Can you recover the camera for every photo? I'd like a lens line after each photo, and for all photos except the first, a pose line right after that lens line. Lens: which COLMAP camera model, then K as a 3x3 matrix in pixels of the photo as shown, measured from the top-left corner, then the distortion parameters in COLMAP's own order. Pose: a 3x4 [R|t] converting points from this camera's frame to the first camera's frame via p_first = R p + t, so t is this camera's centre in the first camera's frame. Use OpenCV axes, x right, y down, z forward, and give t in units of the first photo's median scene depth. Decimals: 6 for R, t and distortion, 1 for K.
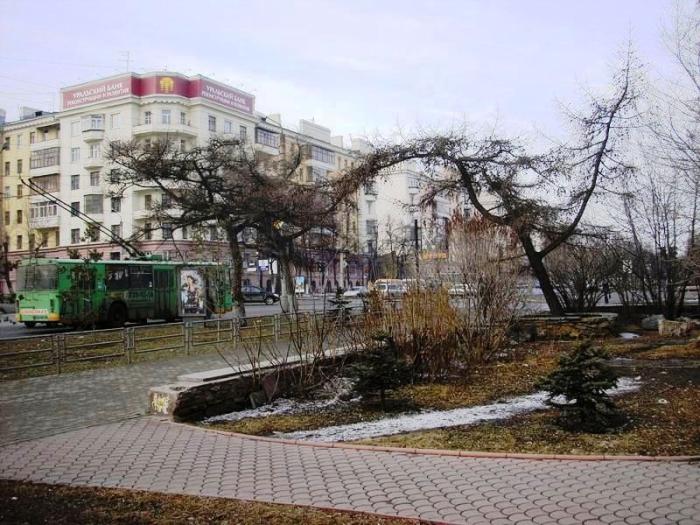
lens RADIAL K [[797.0, 0, 350.0], [0, 797.0, 262.5], [0, 0, 1]] dist [-0.175012, 0.062339]
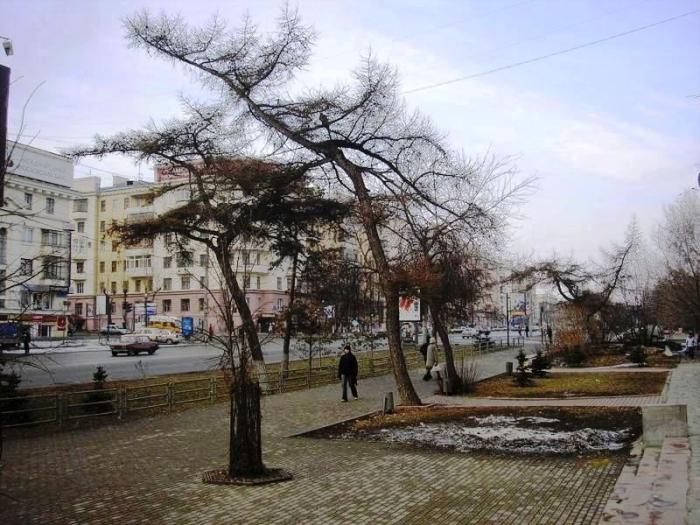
lens RADIAL K [[797.0, 0, 350.0], [0, 797.0, 262.5], [0, 0, 1]] dist [-0.175012, 0.062339]
pose [[0.997493, 0.022433, 0.067115, -0.542958], [-0.018983, 0.998487, -0.051606, -0.032690], [-0.068172, 0.050202, 0.996410, -1.064507]]
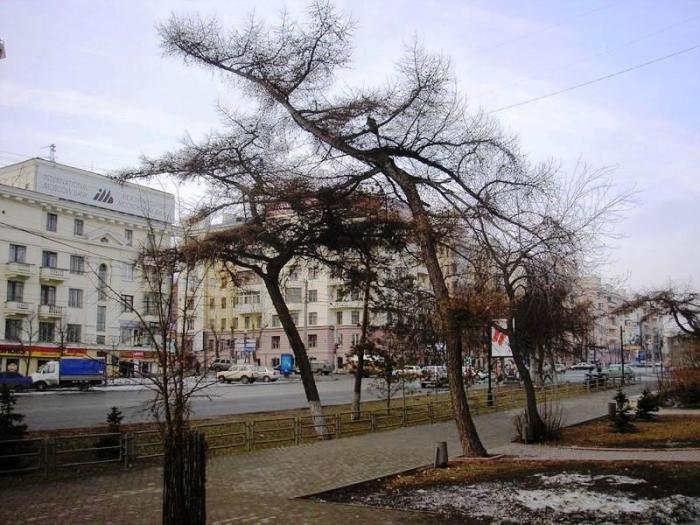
lens RADIAL K [[797.0, 0, 350.0], [0, 797.0, 262.5], [0, 0, 1]] dist [-0.175012, 0.062339]
pose [[0.996109, 0.009021, -0.087670, -0.467246], [-0.017365, 0.995337, -0.094884, -0.029566], [0.086406, 0.096038, 0.991620, -0.940027]]
